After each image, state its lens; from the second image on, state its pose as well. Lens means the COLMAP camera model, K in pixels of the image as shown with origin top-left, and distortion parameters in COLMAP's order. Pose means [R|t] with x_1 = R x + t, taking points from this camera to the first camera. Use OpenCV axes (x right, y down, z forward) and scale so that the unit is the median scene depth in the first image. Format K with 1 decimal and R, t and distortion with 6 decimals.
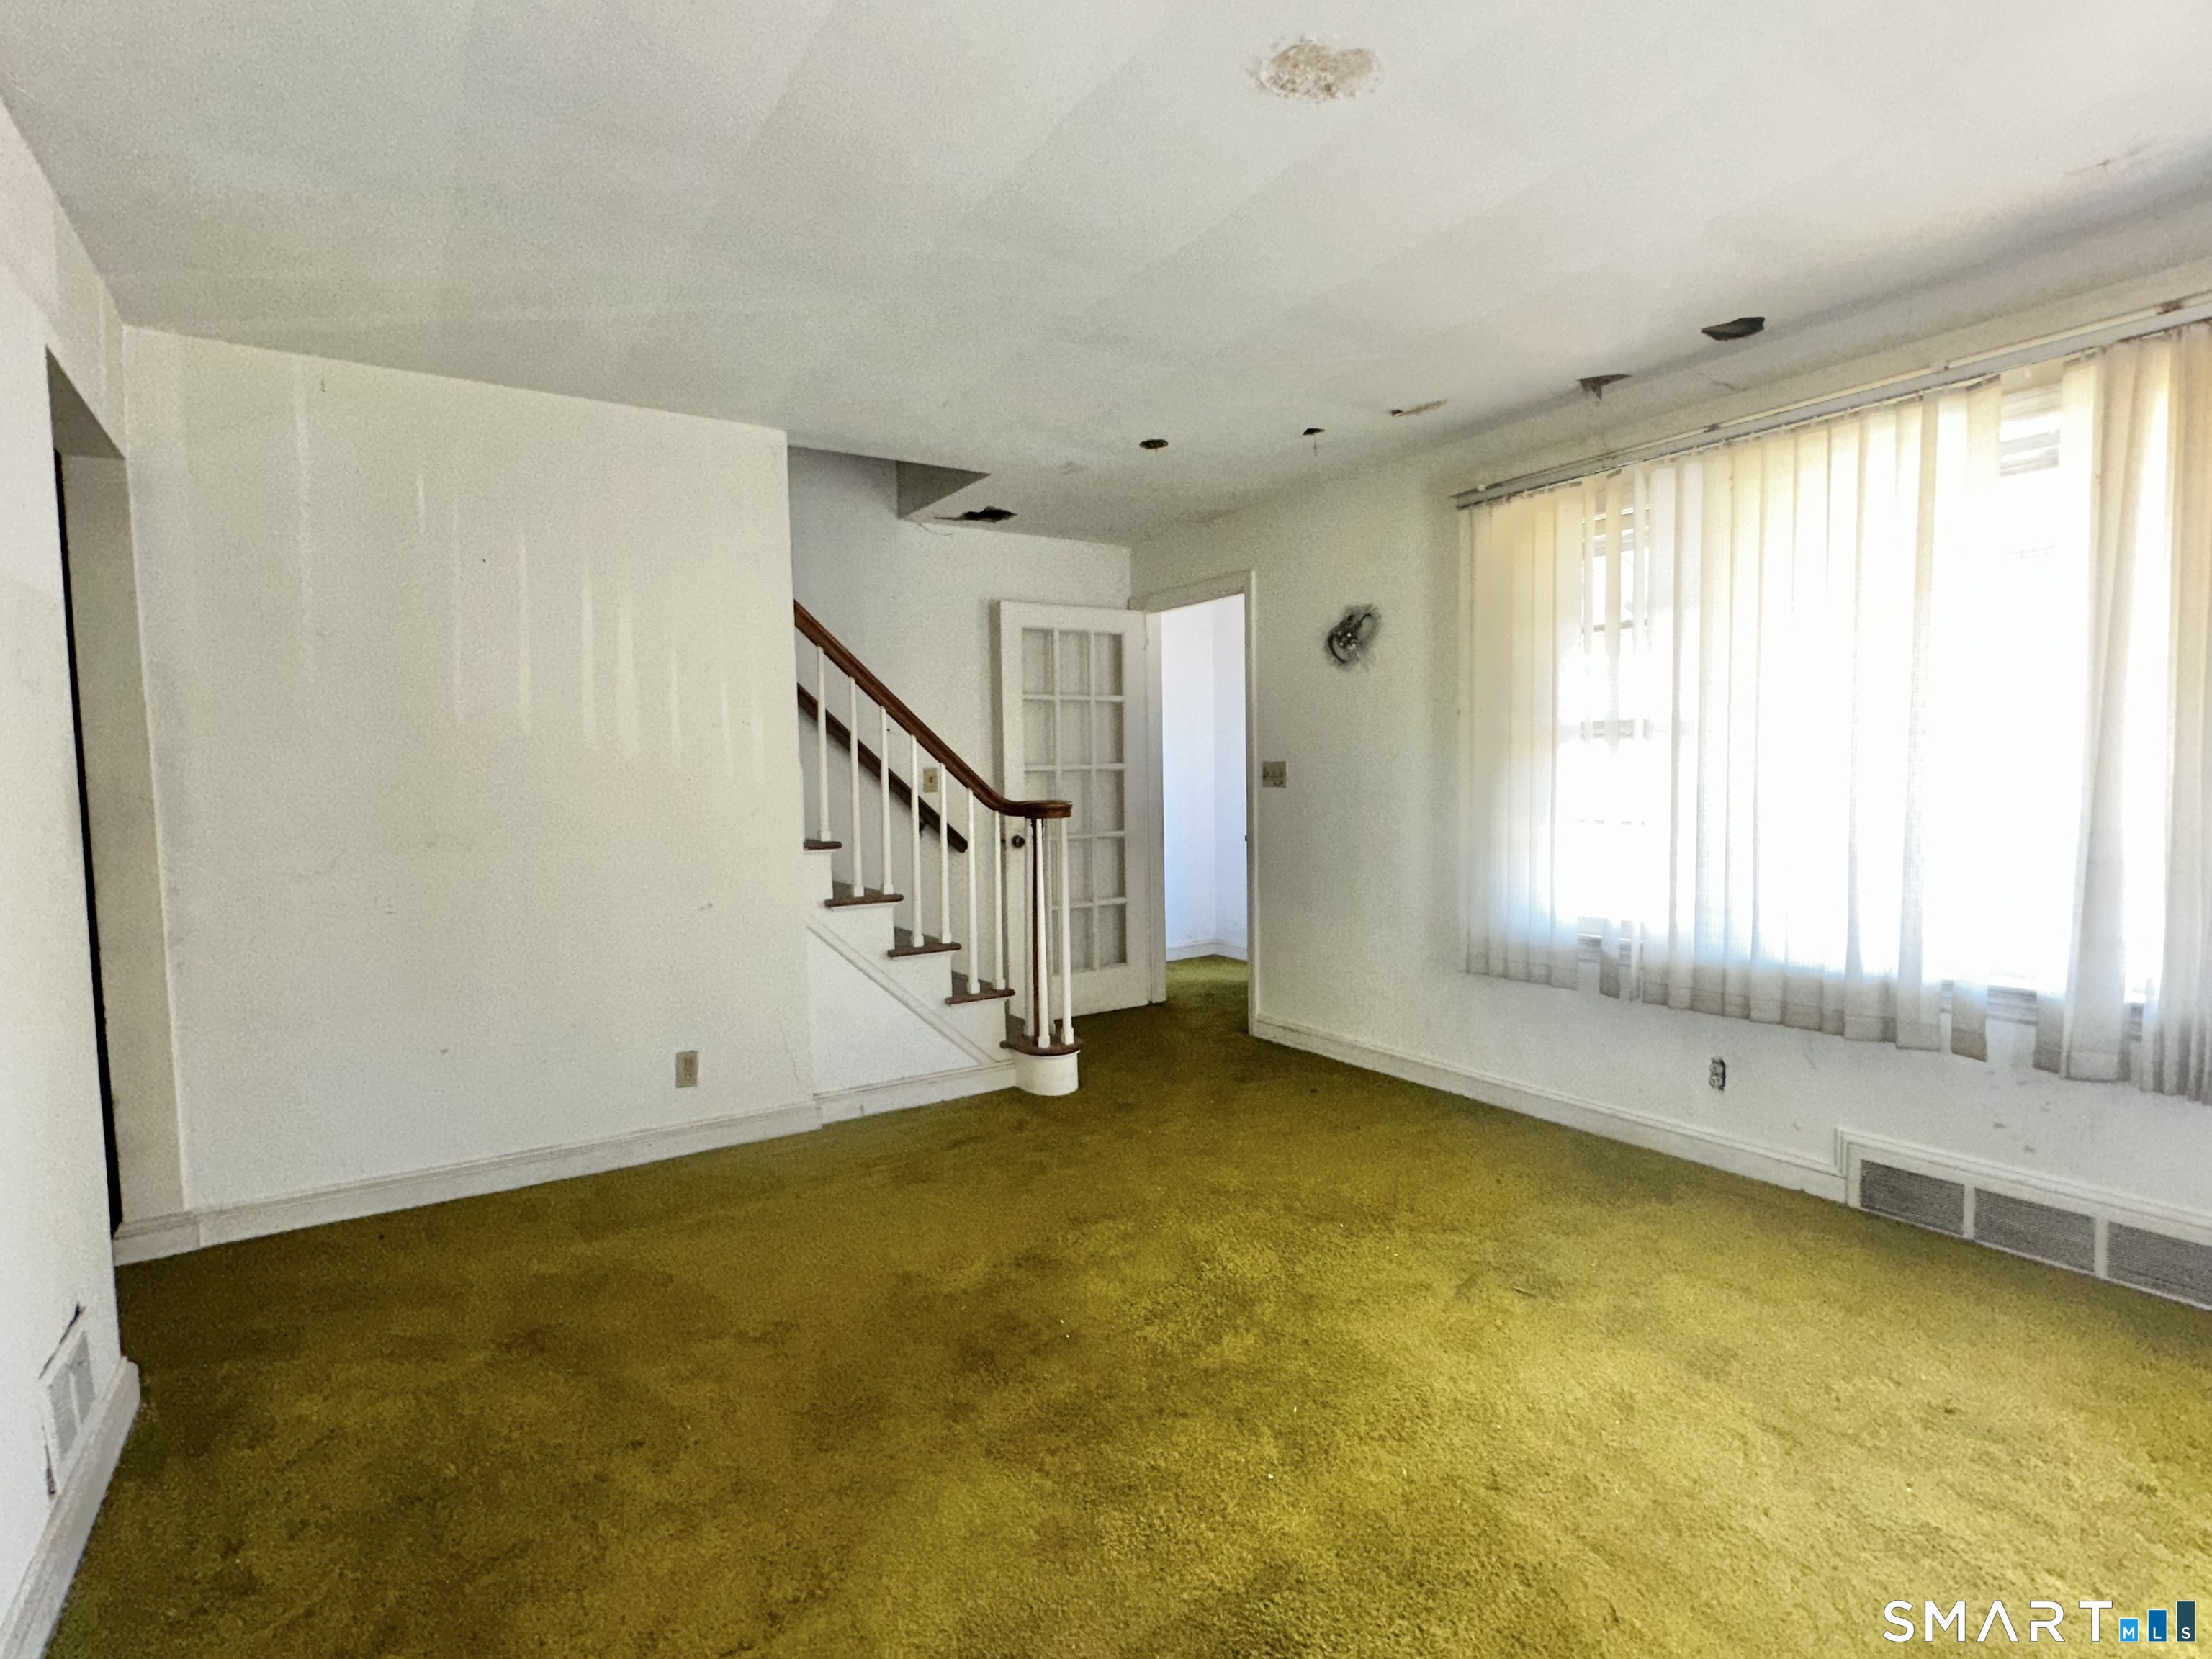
lens RADIAL K [[1106.3, 0, 1106.3], [0, 1106.3, 838.7], [0, 0, 1]] dist [0.001004, 0.000554]
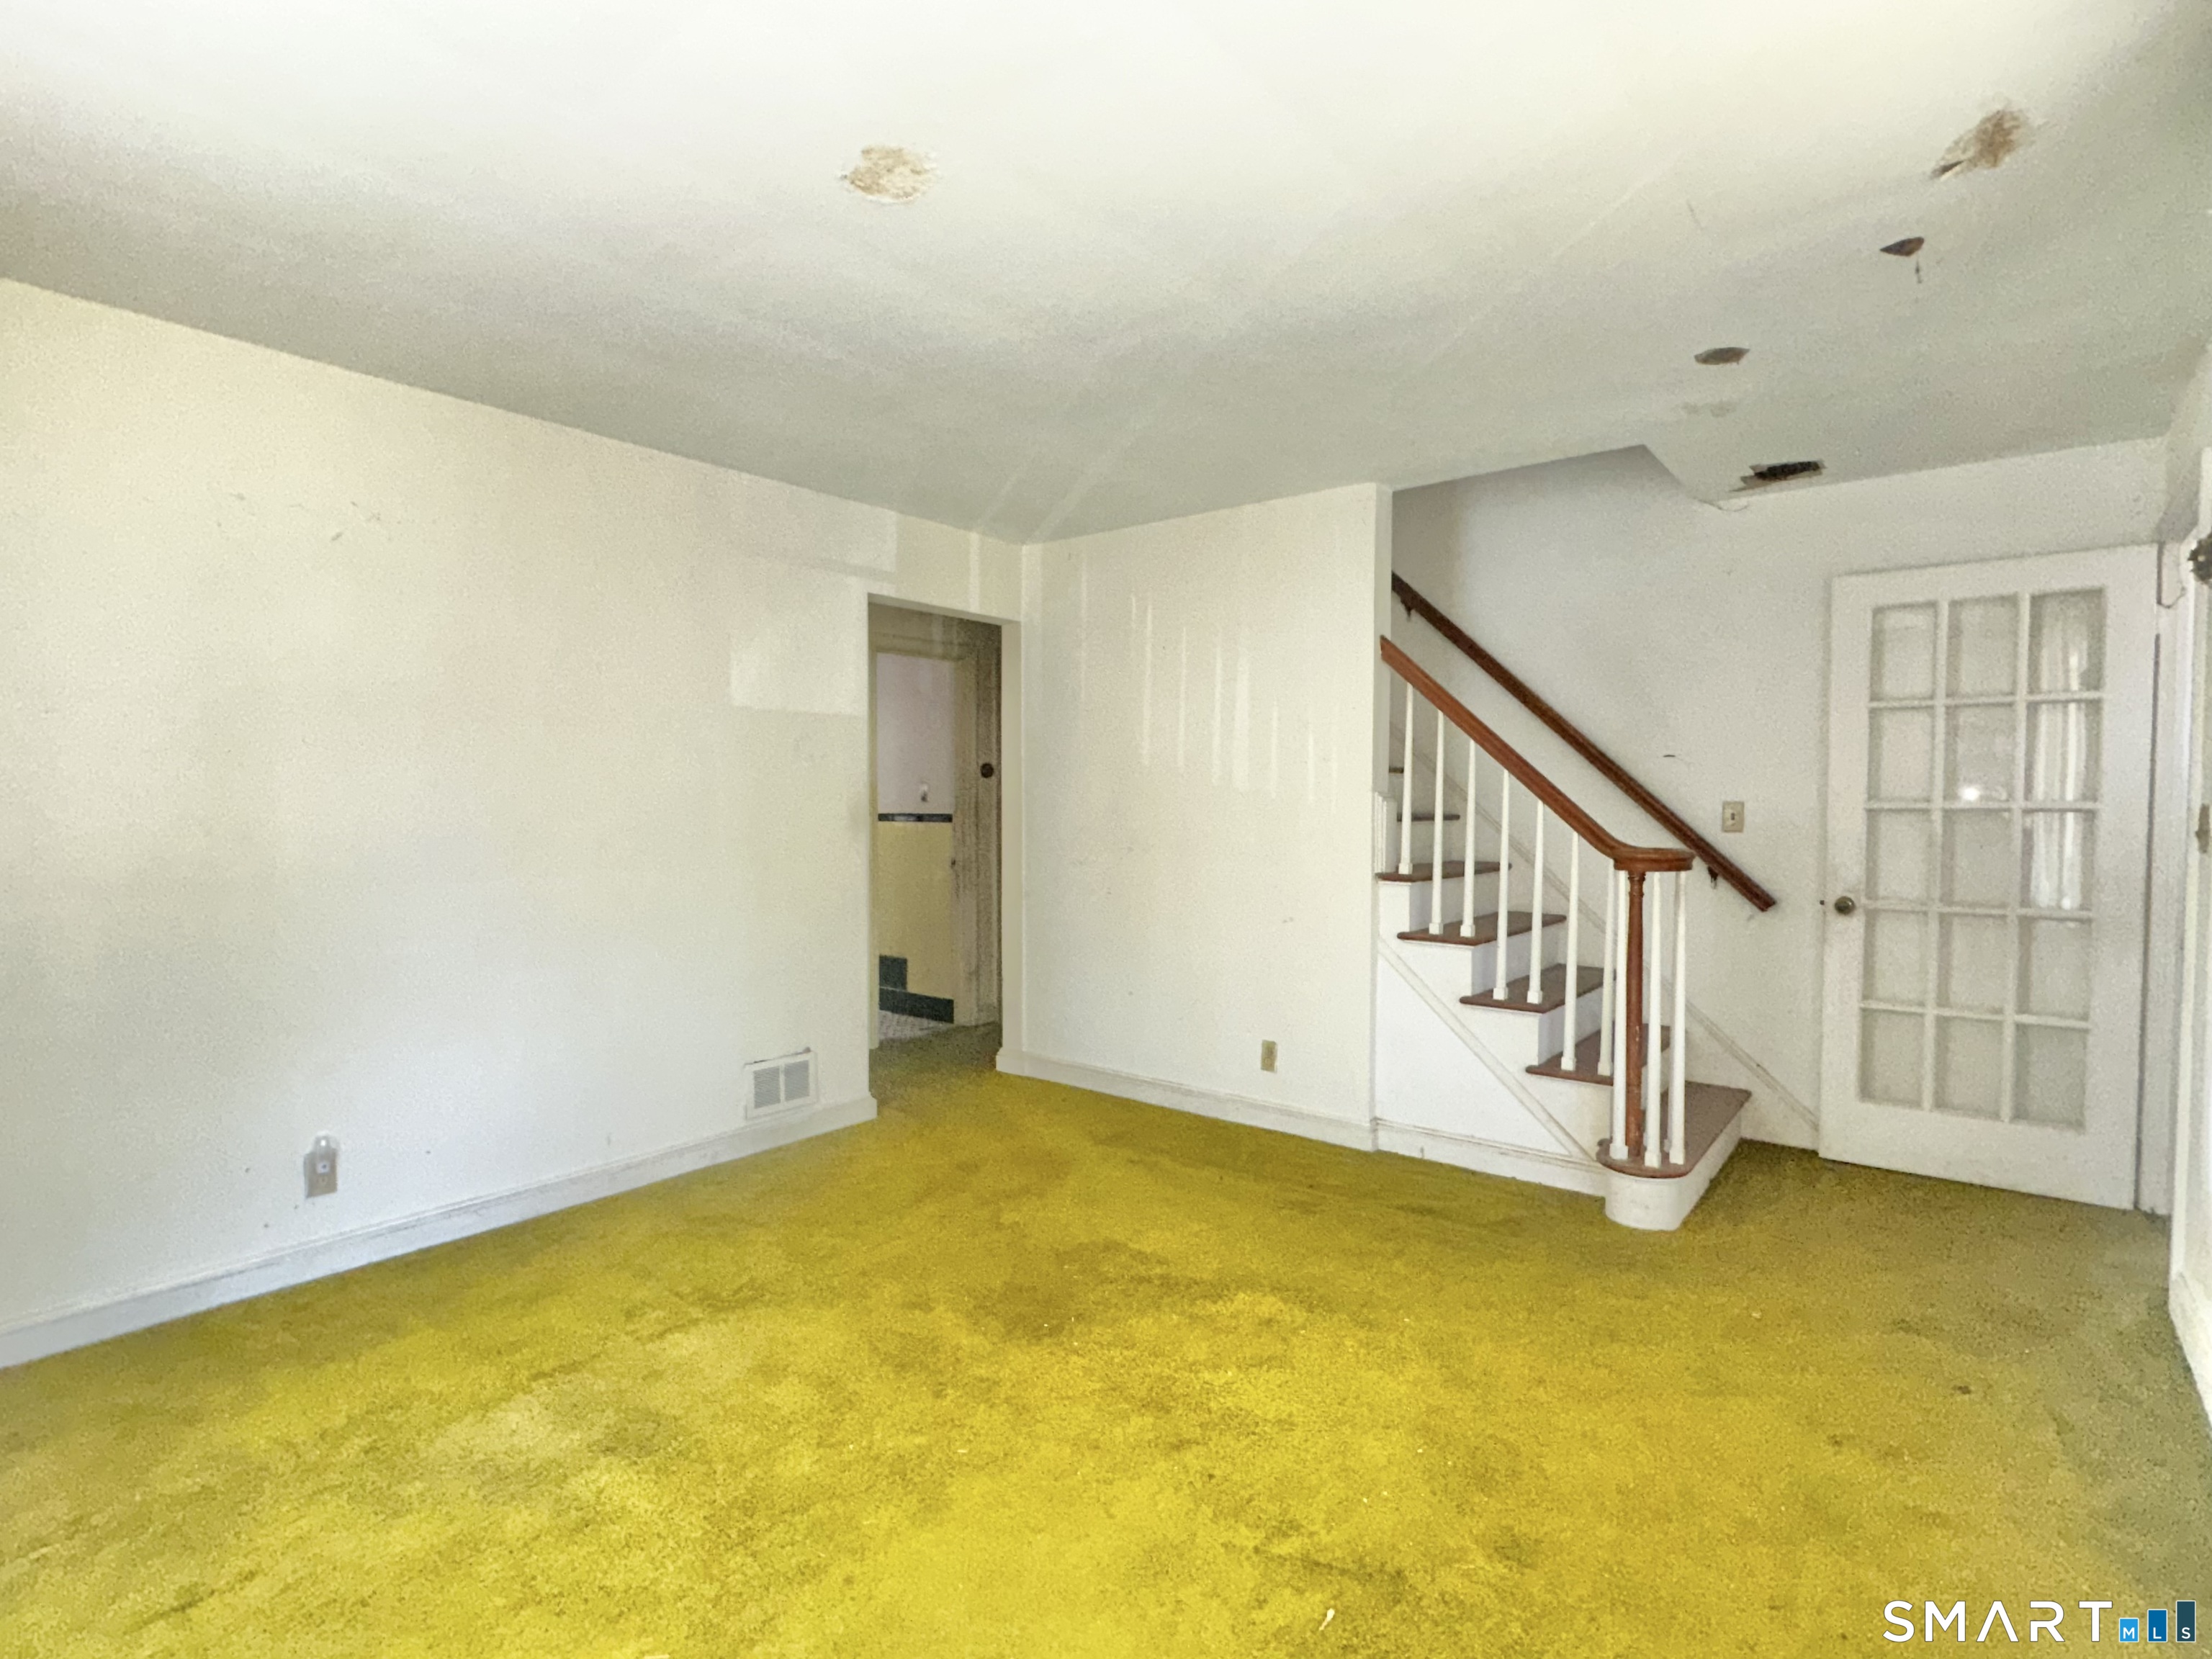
lens RADIAL K [[1106.3, 0, 1106.3], [0, 1106.3, 838.7], [0, 0, 1]] dist [0.001004, 0.000554]
pose [[0.304510, 0.051098, -0.951138, 0.623994], [-0.068398, 0.997155, 0.031672, -0.043452], [0.950050, 0.055412, 0.307139, 0.430044]]
